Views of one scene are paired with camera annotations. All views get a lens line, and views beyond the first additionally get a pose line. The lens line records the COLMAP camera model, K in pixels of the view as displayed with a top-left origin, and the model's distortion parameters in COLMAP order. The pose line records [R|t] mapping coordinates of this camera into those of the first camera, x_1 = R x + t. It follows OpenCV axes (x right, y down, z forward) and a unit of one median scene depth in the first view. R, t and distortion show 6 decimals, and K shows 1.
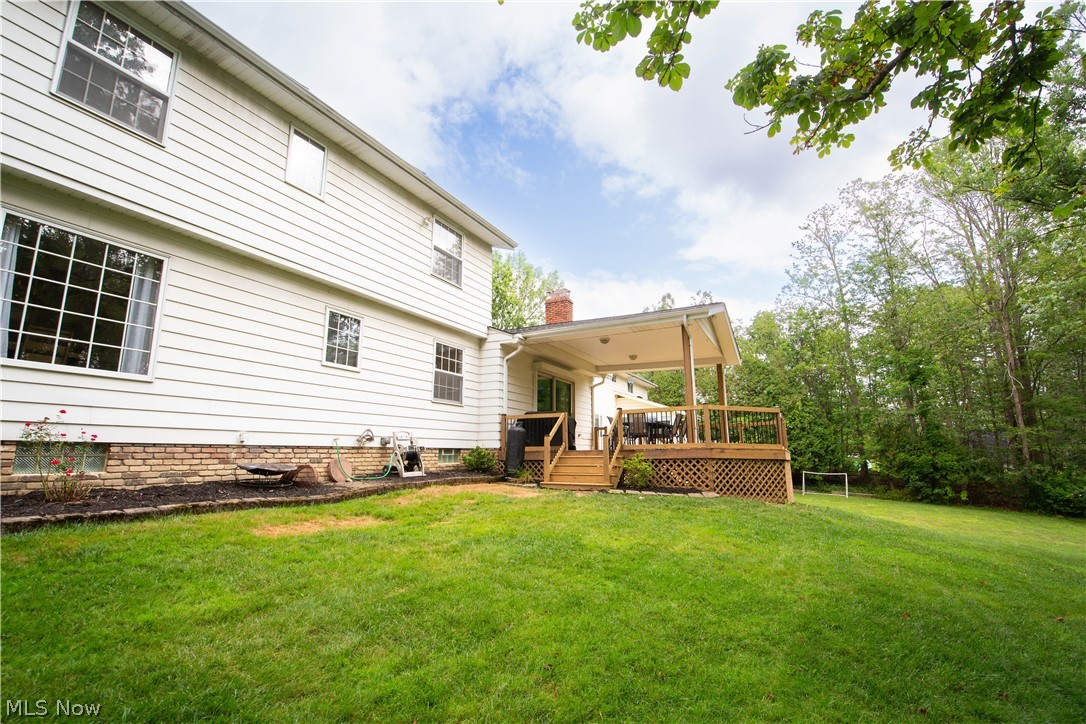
lens RADIAL K [[513.4, 0, 548.7], [0, 513.4, 365.4], [0, 0, 1]] dist [-0.015211, 0.000285]
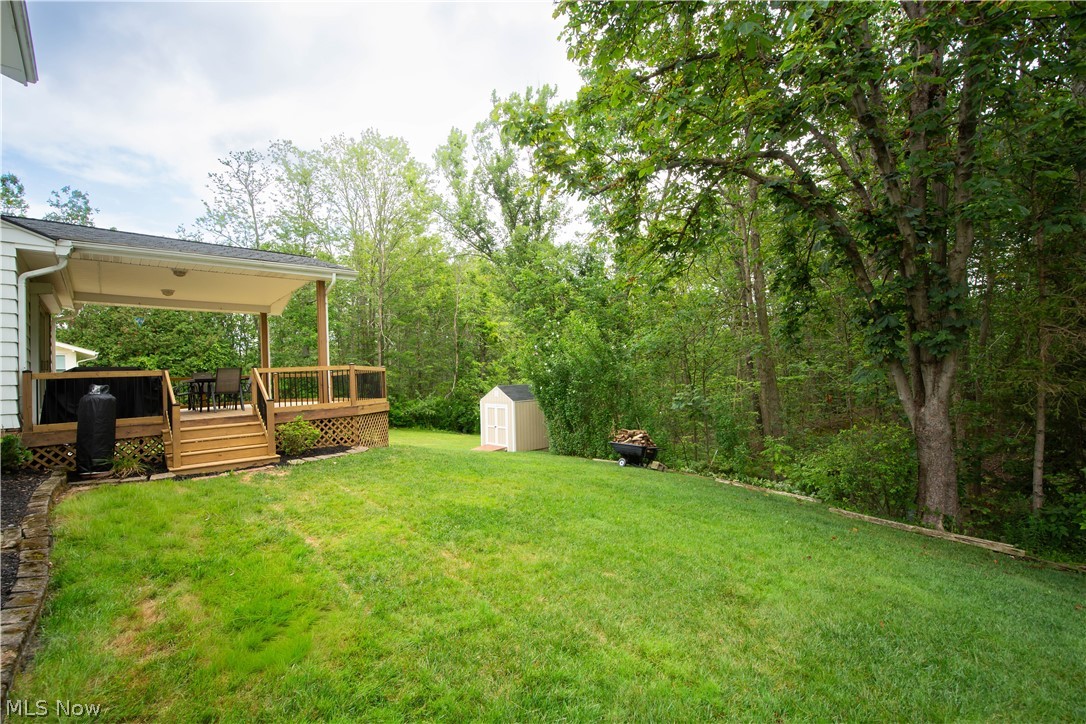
lens RADIAL K [[480.7, 0, 542.4], [0, 480.7, 363.1], [0, 0, 1]] dist [-0.011608, -0.002757]
pose [[0.323318, 0.007630, 0.946260, -0.191535], [-0.128466, 0.991064, 0.035903, -0.005041], [-0.937530, -0.133170, 0.321409, 0.122843]]
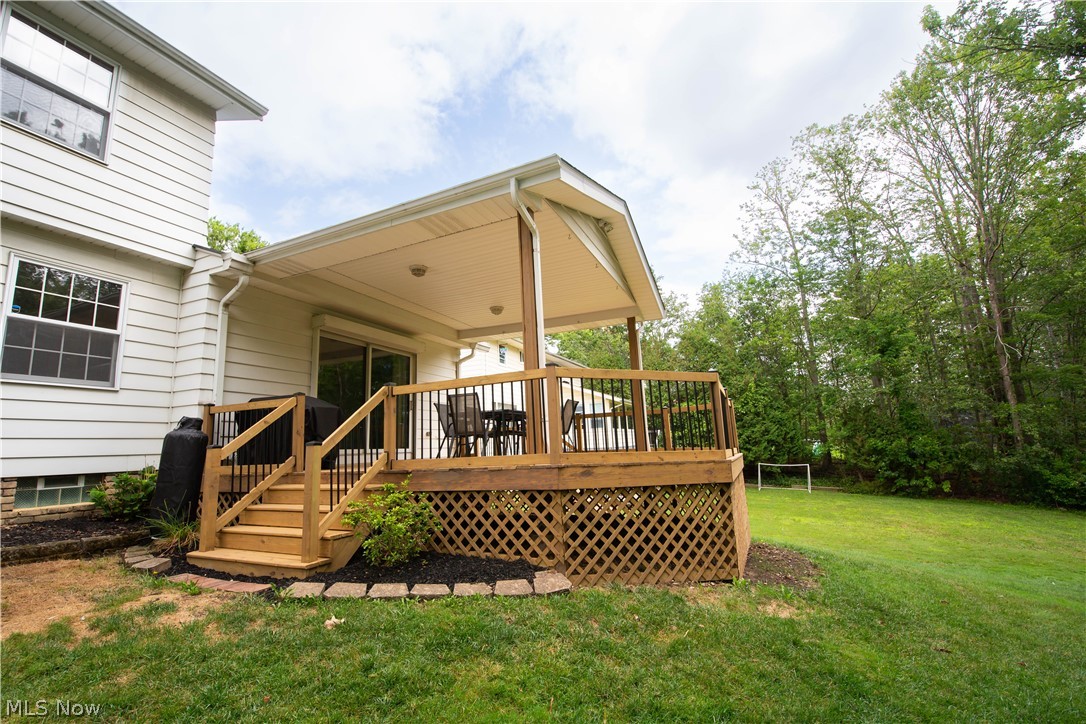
lens RADIAL K [[480.7, 0, 539.8], [0, 480.7, 367.4], [0, 0, 1]] dist [-0.011608, -0.002757]
pose [[0.998728, -0.028083, 0.041882, 0.107881], [0.027596, 0.999545, 0.012165, 0.027865], [-0.042205, -0.010994, 0.999048, 0.226845]]
